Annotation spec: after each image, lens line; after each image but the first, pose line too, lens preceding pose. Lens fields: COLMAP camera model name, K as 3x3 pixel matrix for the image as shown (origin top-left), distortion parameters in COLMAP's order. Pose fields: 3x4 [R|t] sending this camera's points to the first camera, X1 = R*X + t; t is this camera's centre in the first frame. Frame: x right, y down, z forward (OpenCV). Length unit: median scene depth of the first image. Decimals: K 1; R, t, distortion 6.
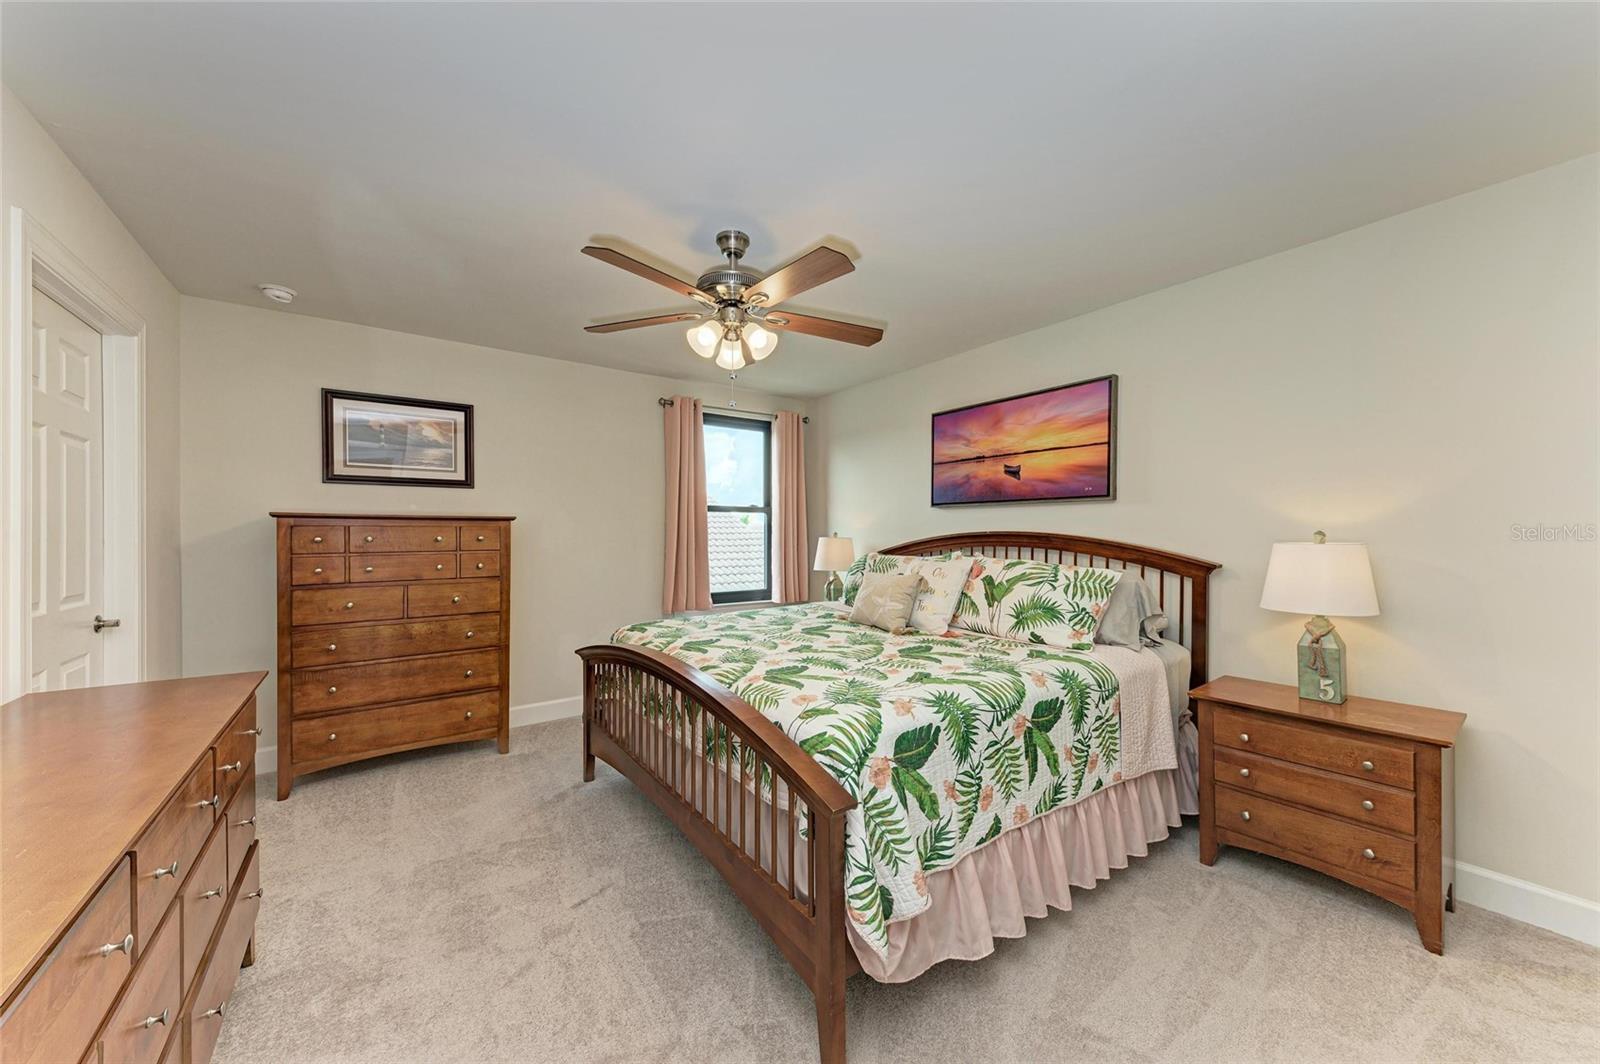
lens RADIAL K [[570.8, 0, 800.0], [0, 570.8, 532.0], [0, 0, 1]] dist [-0.001937, -0.000169]
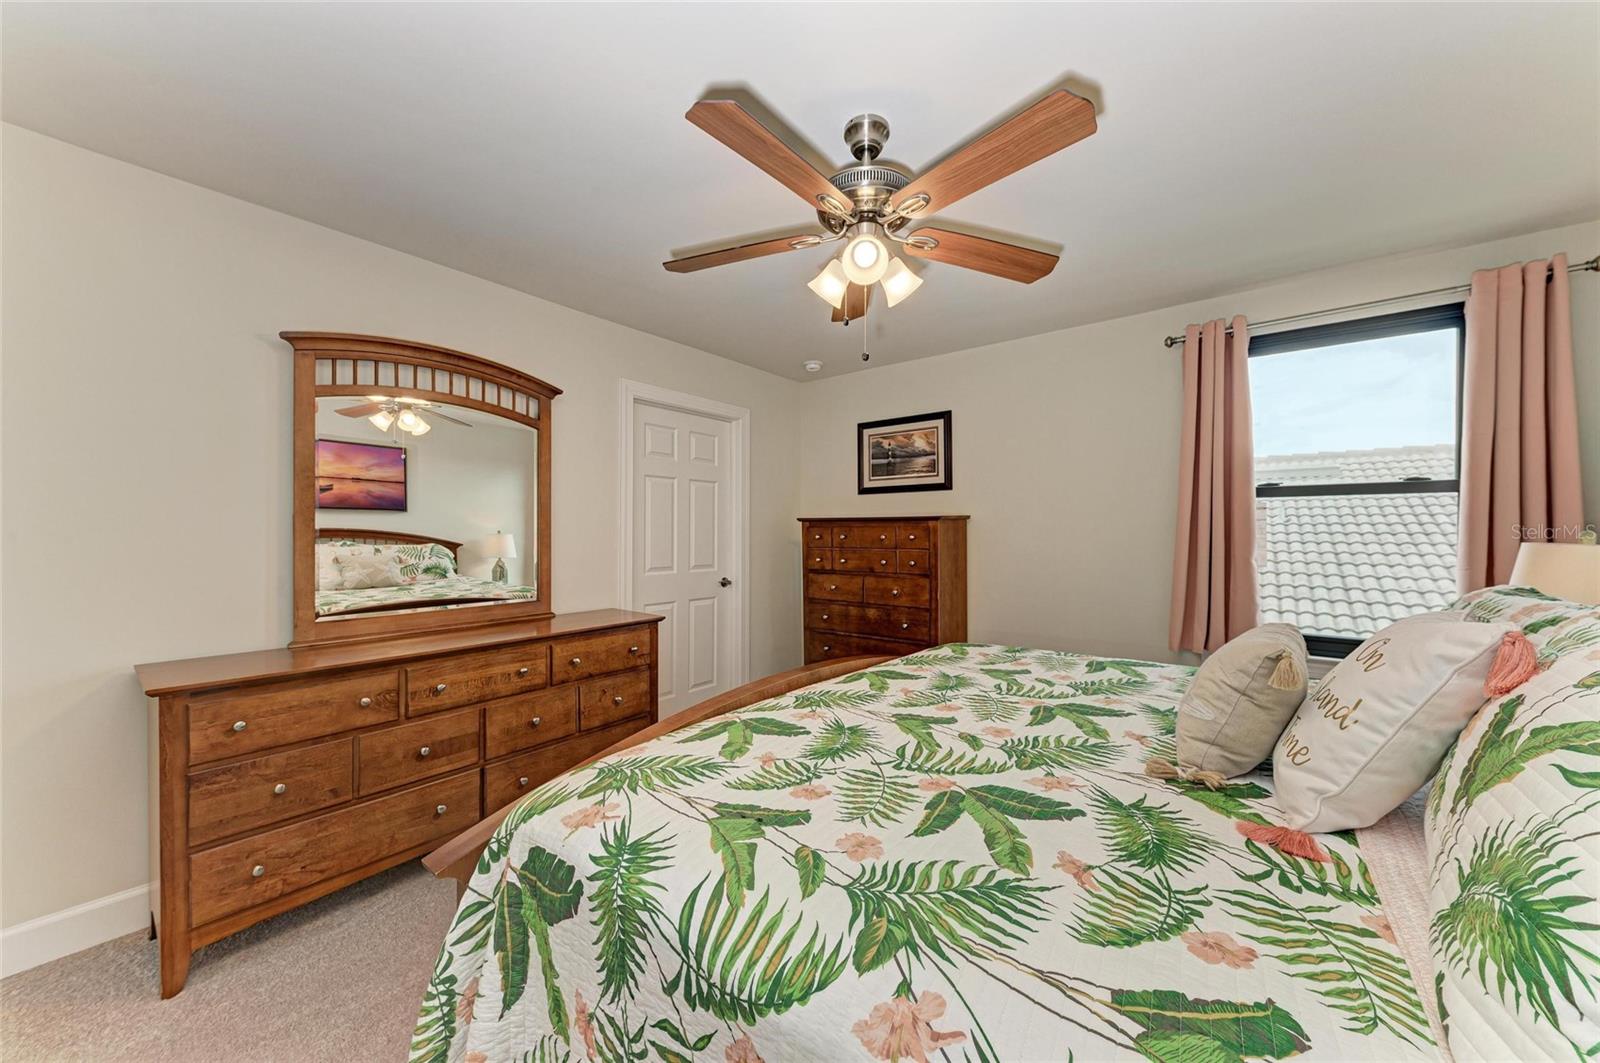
lens RADIAL K [[570.8, 0, 800.0], [0, 570.8, 531.5], [0, 0, 1]] dist [-0.001937, -0.000169]
pose [[0.257921, 0.000746, -0.966166, 0.411792], [-0.000727, 1.000000, 0.000579, -0.001024], [0.966166, 0.000553, 0.257922, 0.521683]]
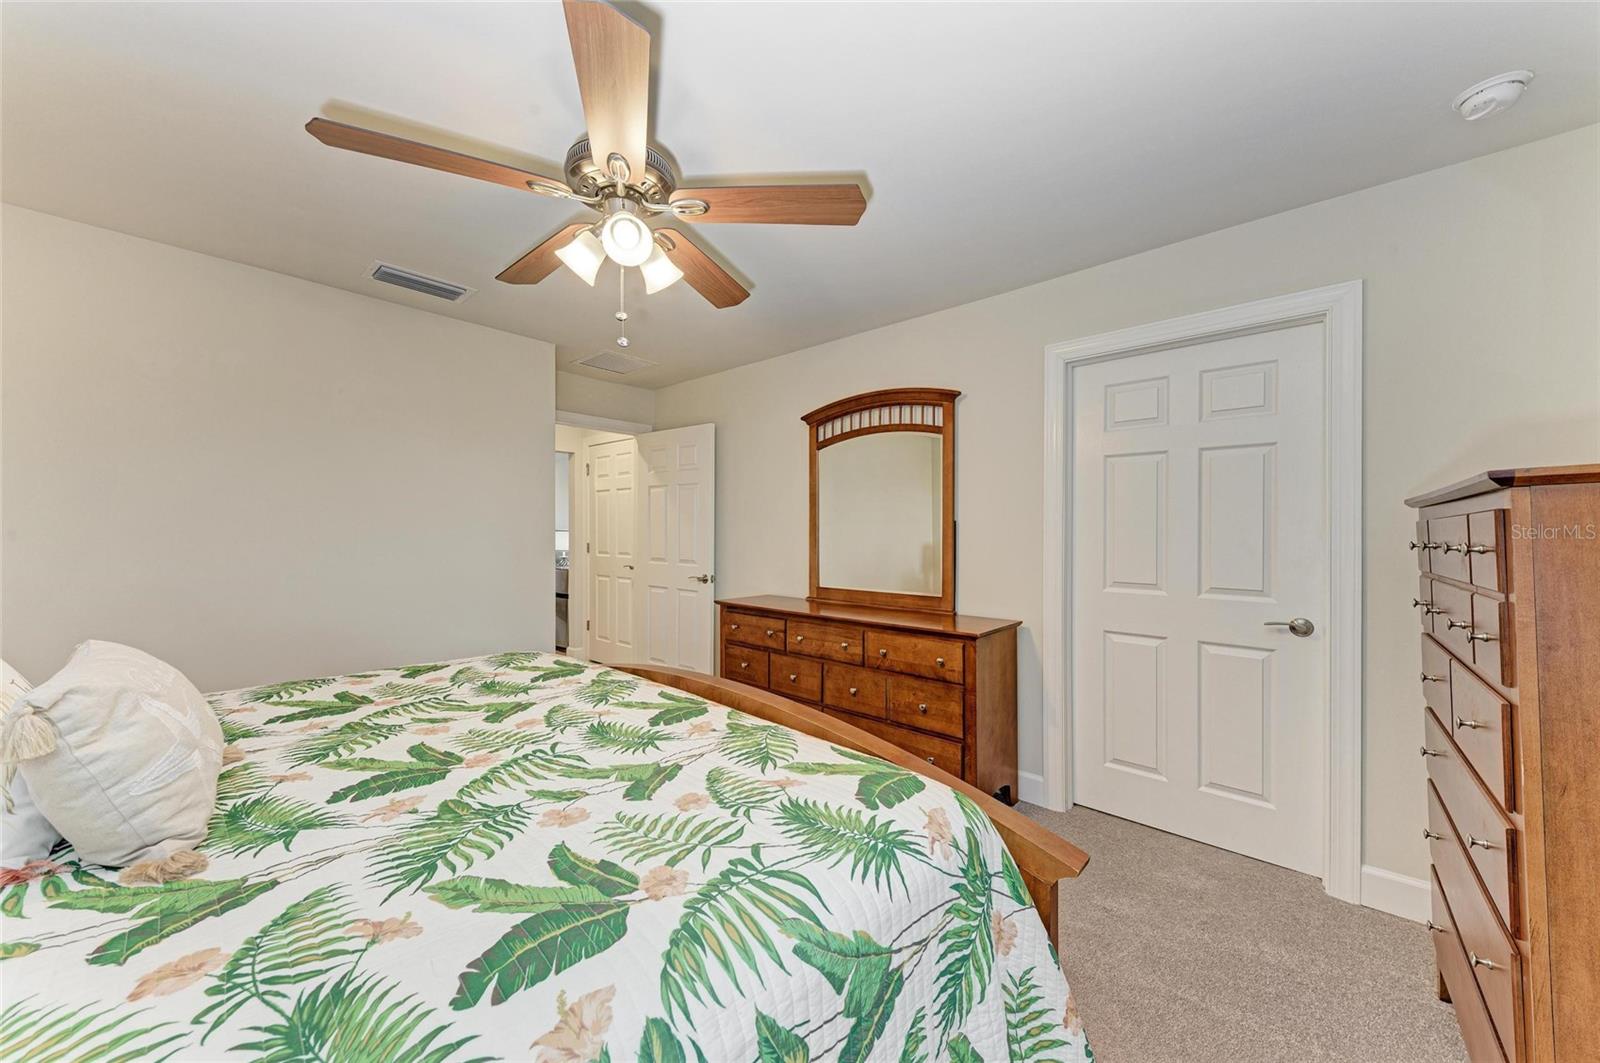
lens RADIAL K [[570.8, 0, 800.0], [0, 570.8, 531.5], [0, 0, 1]] dist [-0.001937, -0.000169]
pose [[-0.979522, 0.002151, -0.201327, -0.137032], [0.001979, 0.999997, 0.001056, -0.001994], [0.201328, 0.000636, -0.979524, 1.243696]]
